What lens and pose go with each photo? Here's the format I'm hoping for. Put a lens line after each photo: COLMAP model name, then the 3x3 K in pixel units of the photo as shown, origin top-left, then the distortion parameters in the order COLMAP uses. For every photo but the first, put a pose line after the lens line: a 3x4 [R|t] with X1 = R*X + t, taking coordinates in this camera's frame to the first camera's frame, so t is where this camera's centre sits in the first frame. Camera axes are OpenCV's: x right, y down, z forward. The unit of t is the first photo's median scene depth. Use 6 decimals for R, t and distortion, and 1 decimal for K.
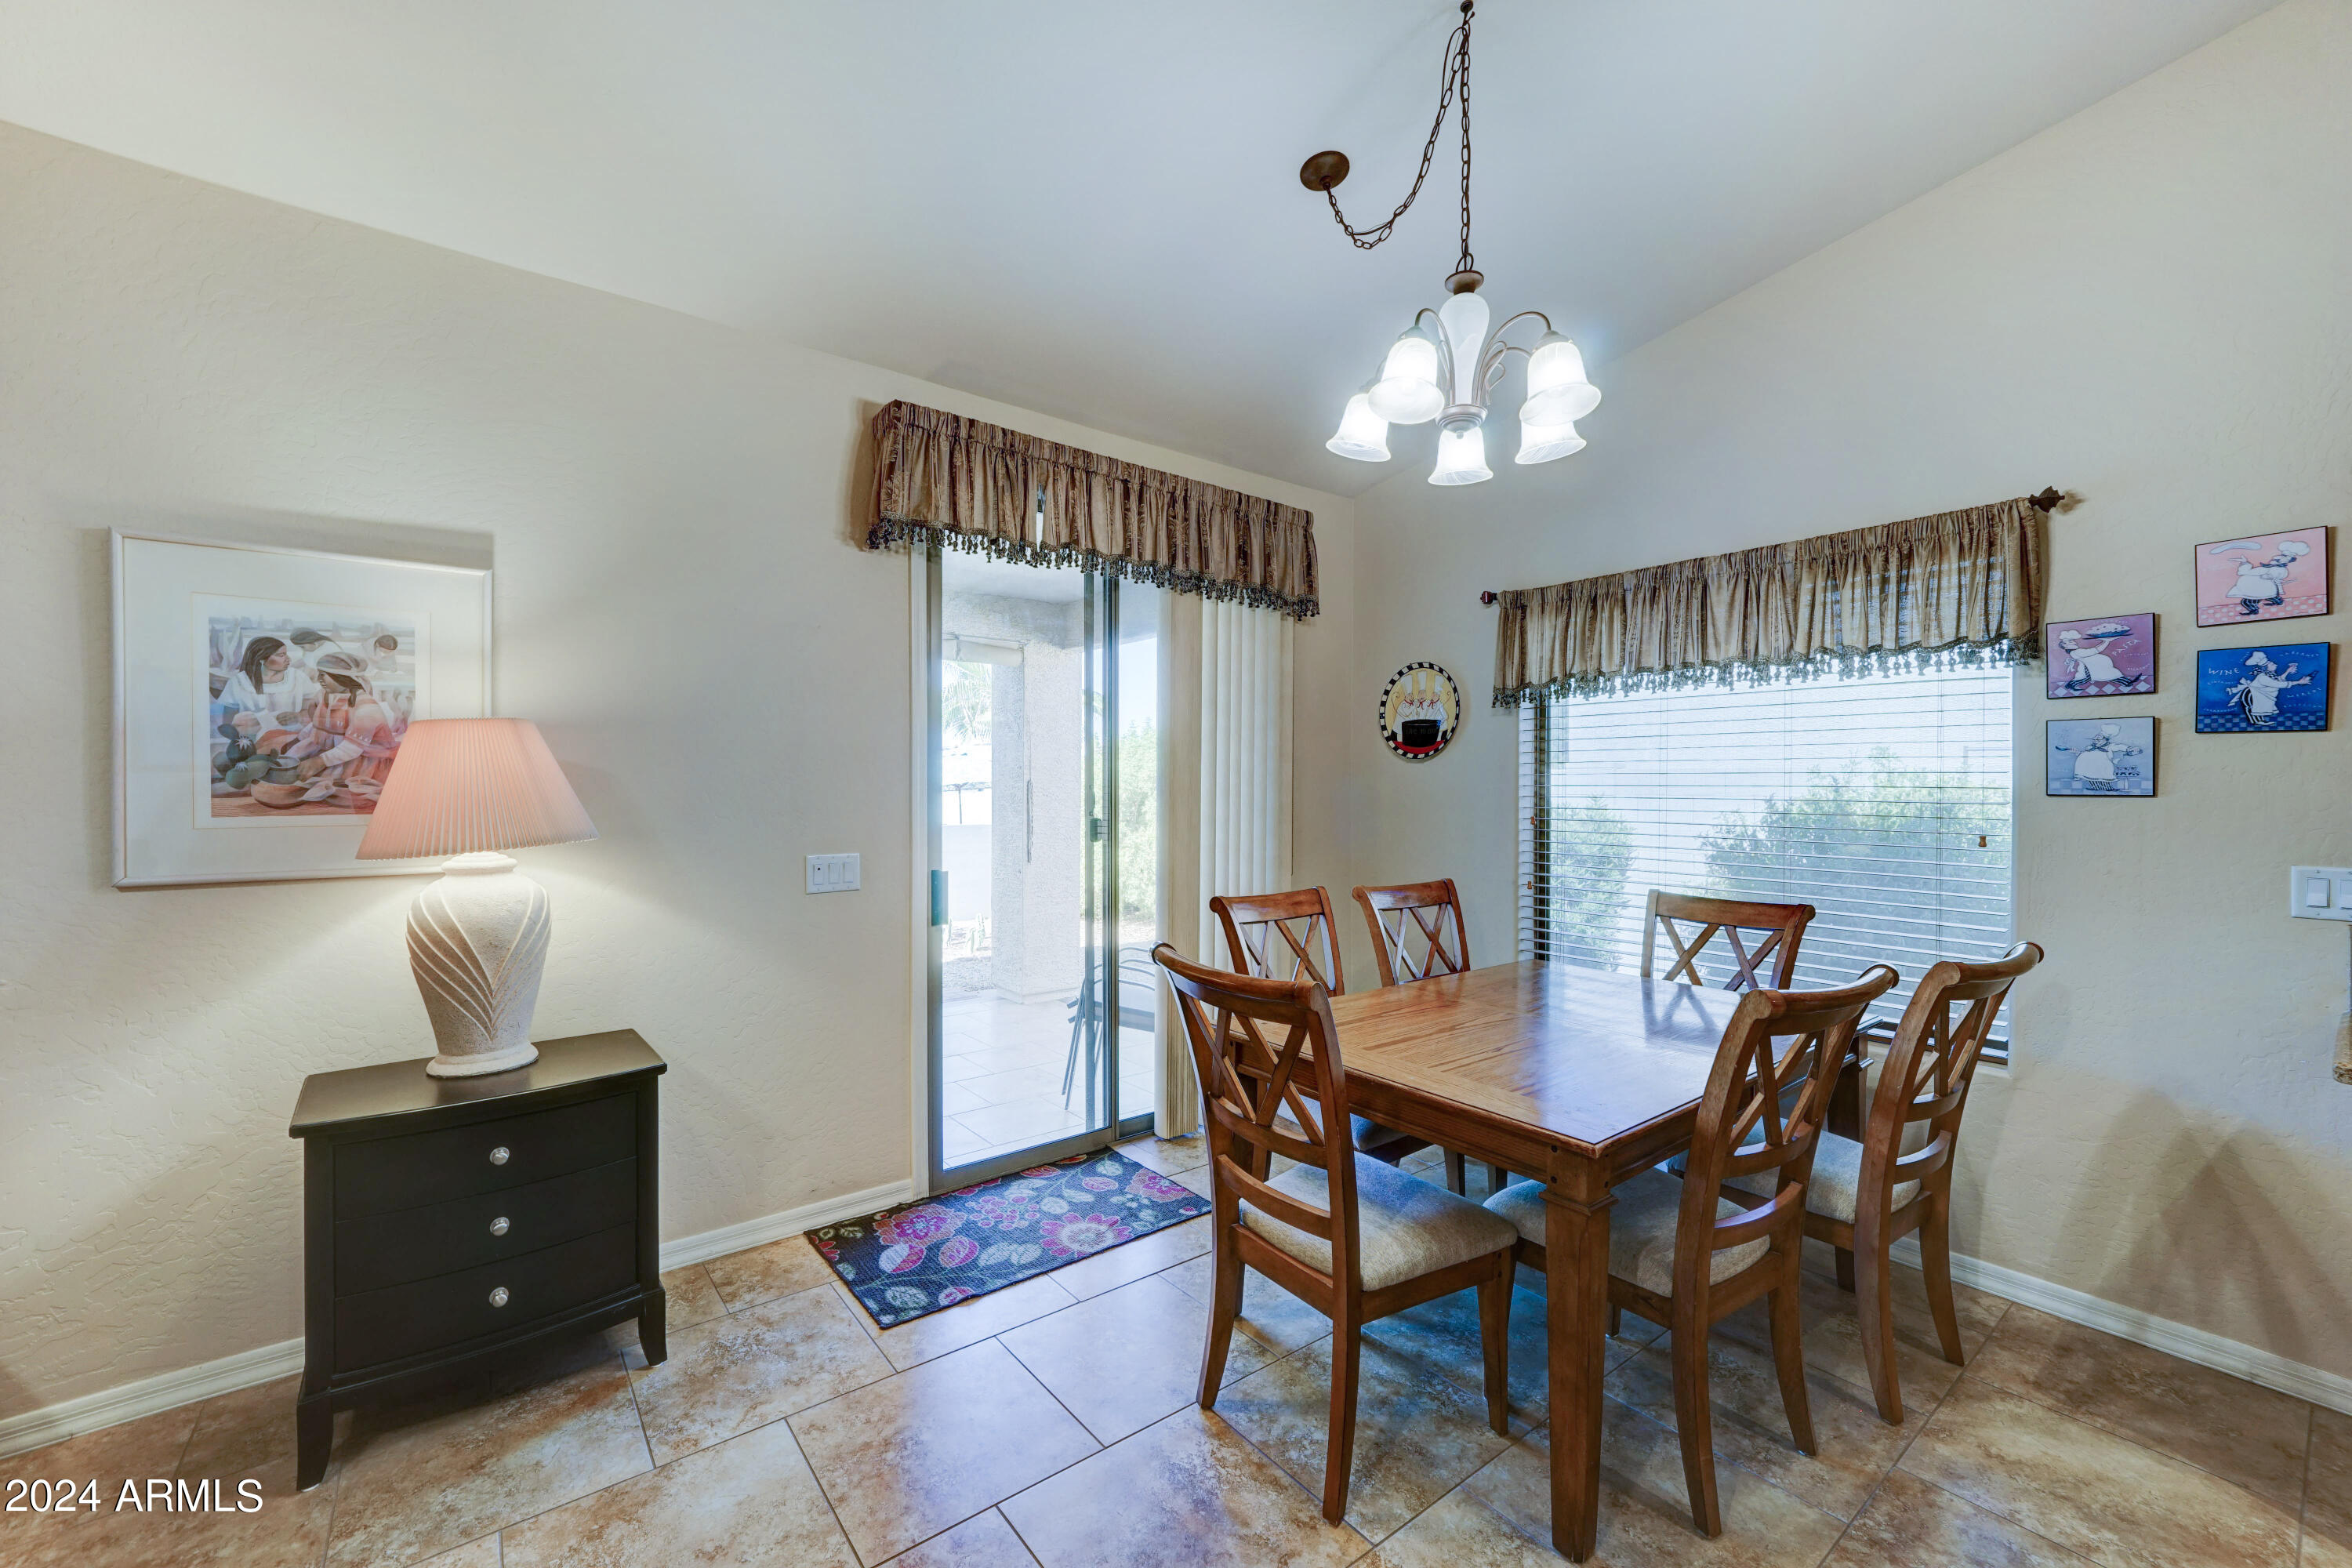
lens RADIAL K [[922.4, 0, 1171.7], [0, 922.4, 789.8], [0, 0, 1]] dist [-0.011121, 0.004486]
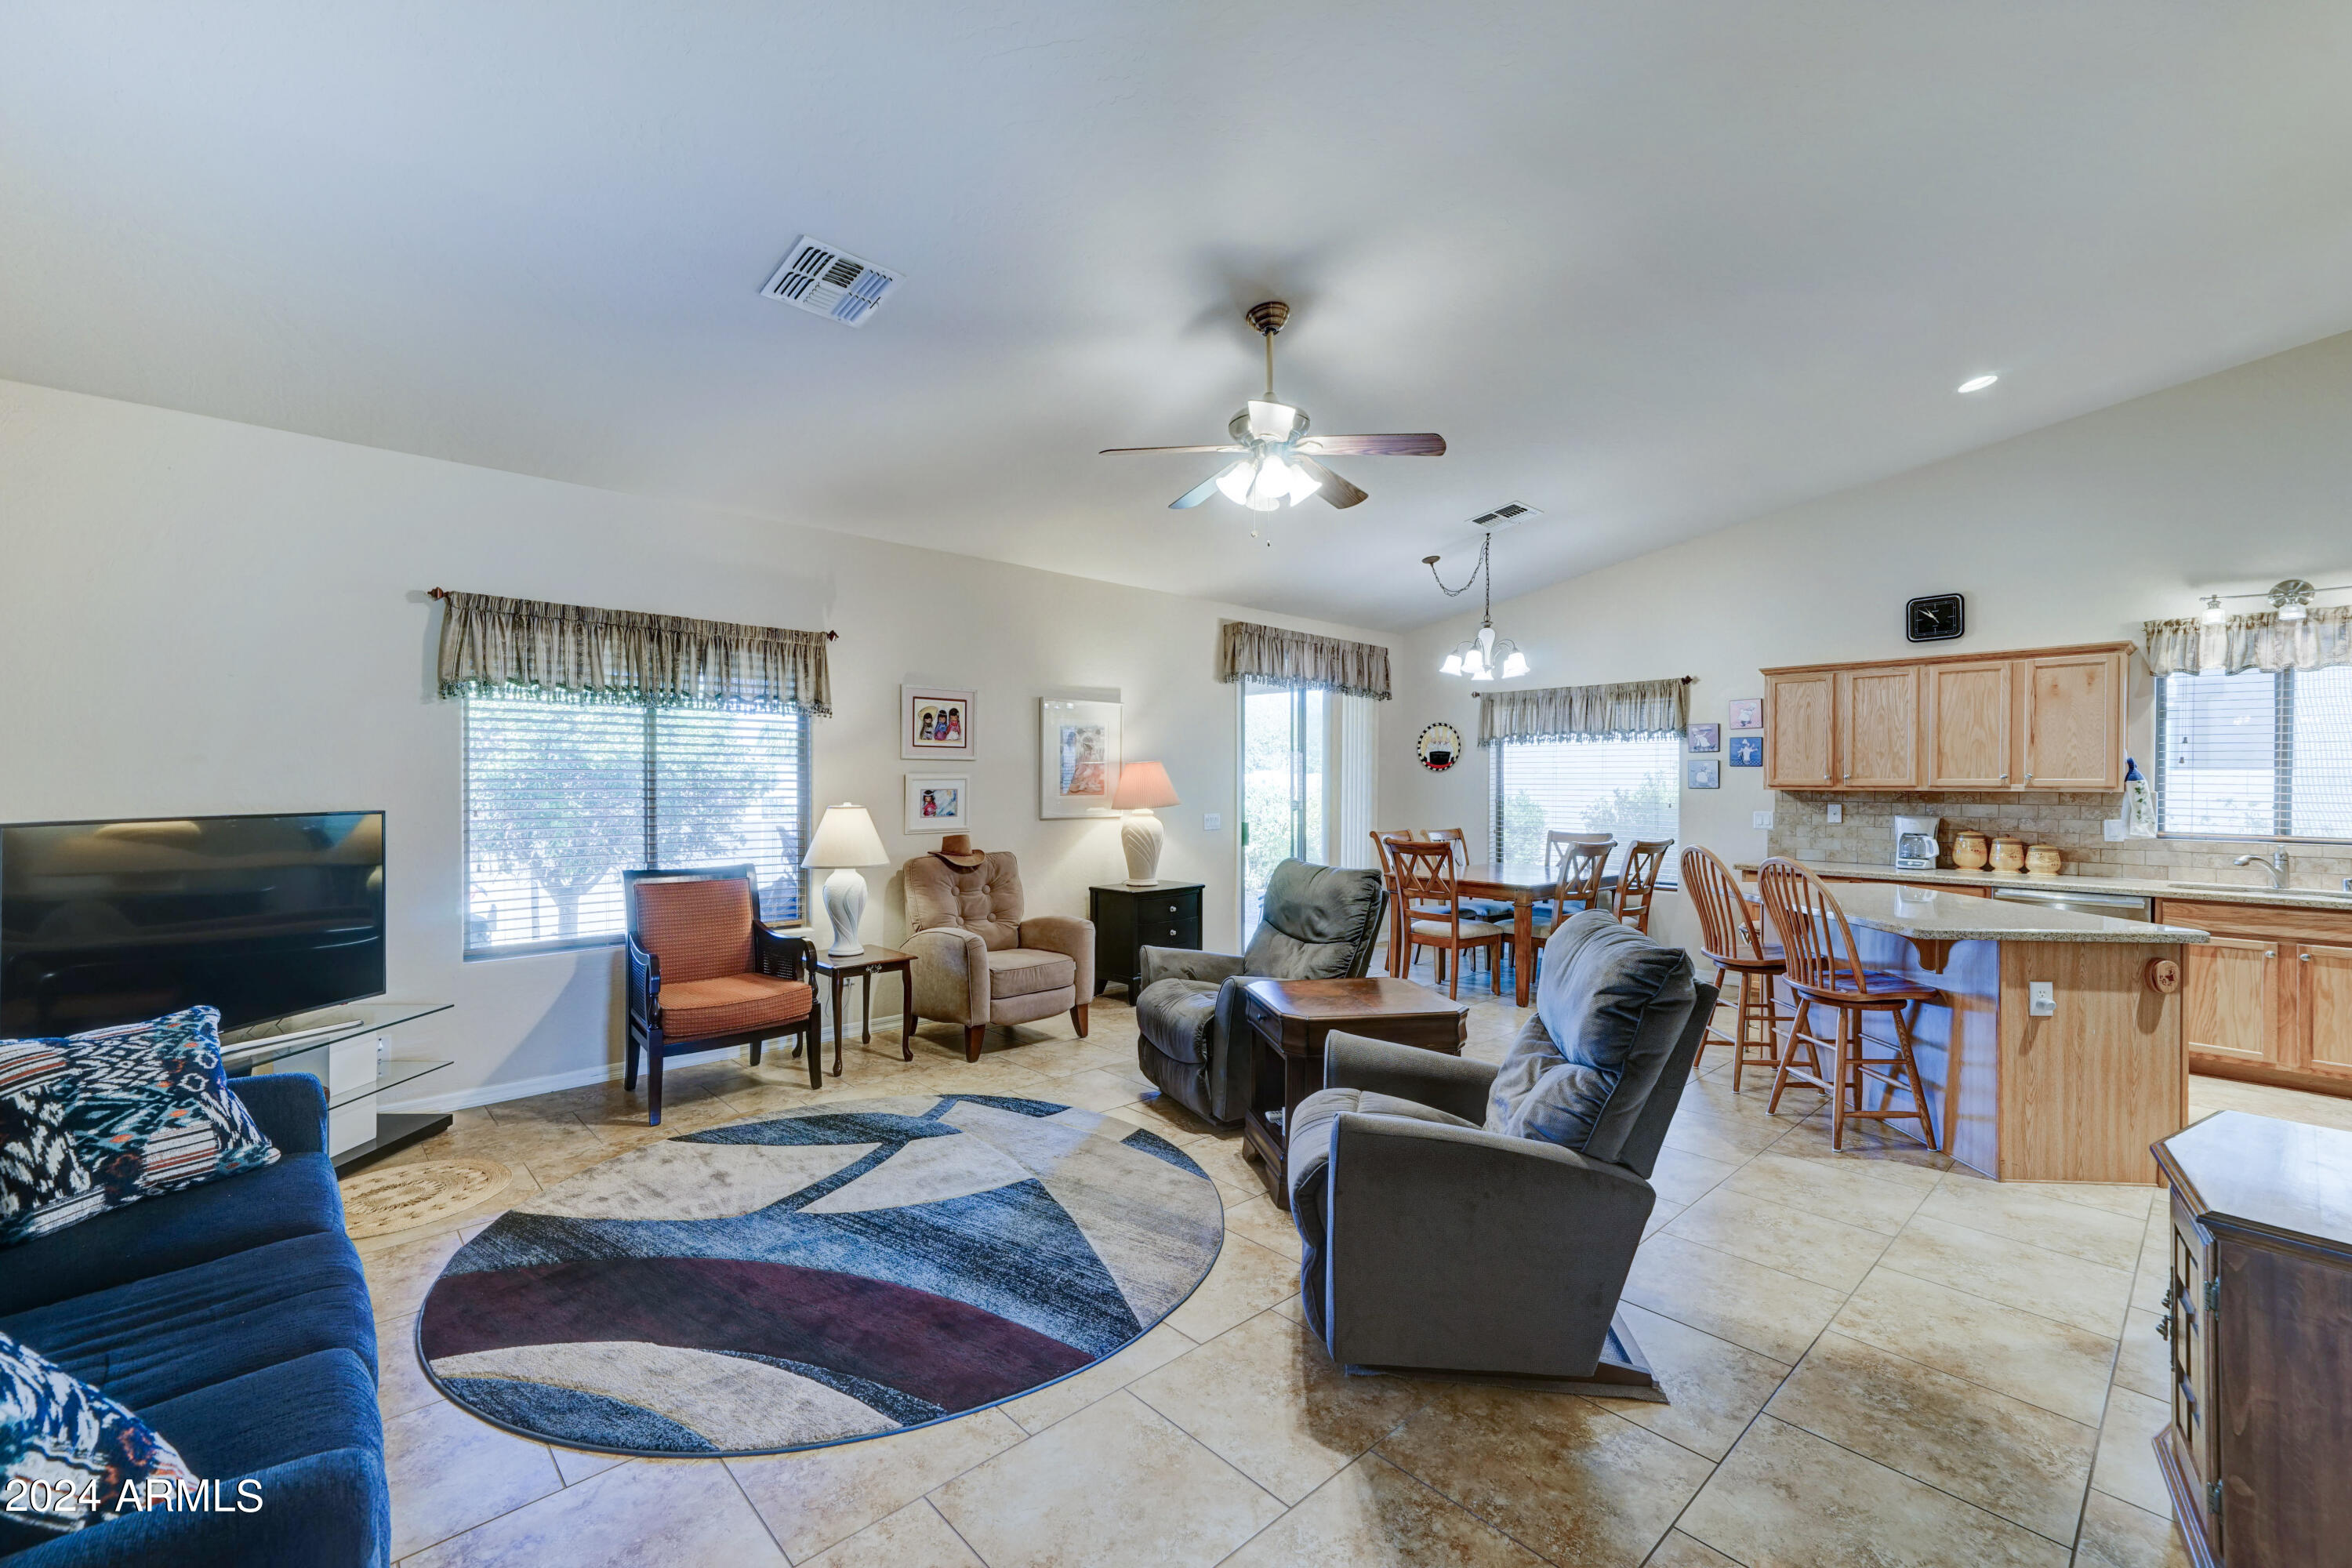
lens RADIAL K [[982.8, 0, 1167.8], [0, 982.8, 787.8], [0, 0, 1]] dist [0.001450, 0.007370]
pose [[0.995934, -0.000158, 0.090090, -0.666021], [0.000153, 1.000000, 0.000058, 0.003447], [-0.090090, -0.000044, 0.995934, -1.397142]]
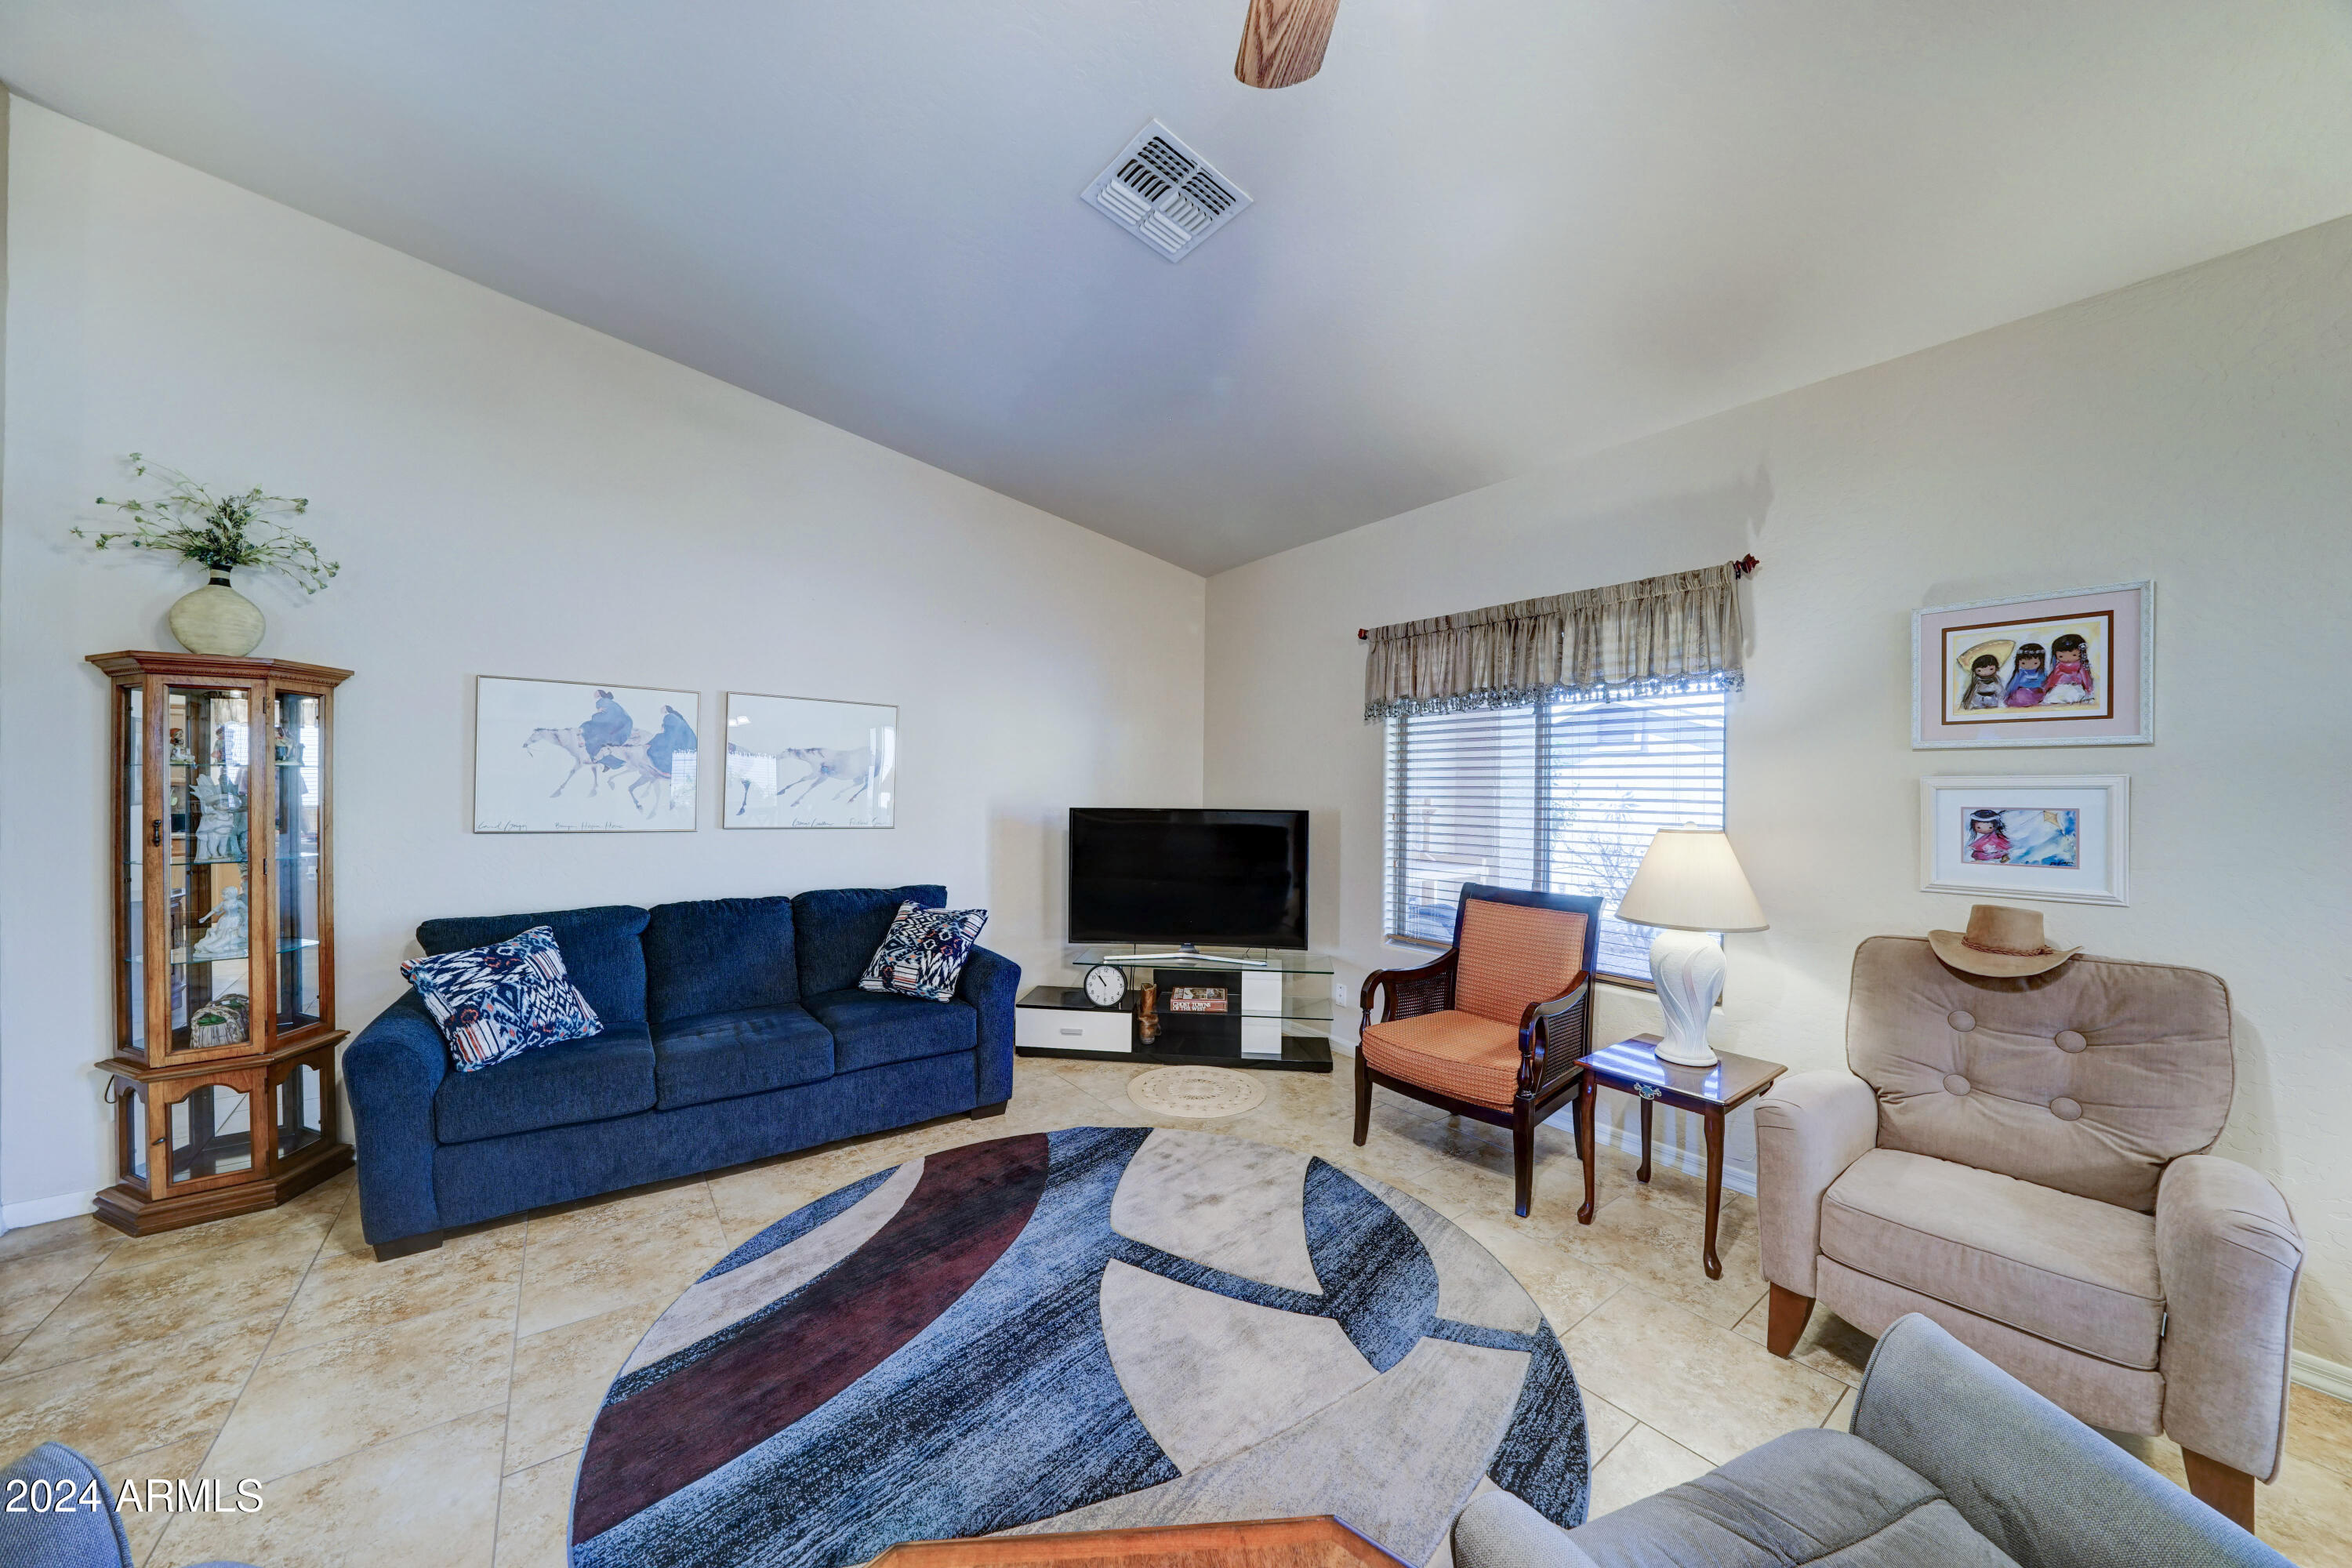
lens RADIAL K [[813.9, 0, 1173.9], [0, 813.9, 790.2], [0, 0, 1]] dist [-0.022254, 0.000129]
pose [[-0.013035, 0.002118, -0.999913, -0.190393], [-0.014905, 0.999886, 0.002312, -0.000622], [0.999804, 0.014934, -0.013002, -0.263643]]
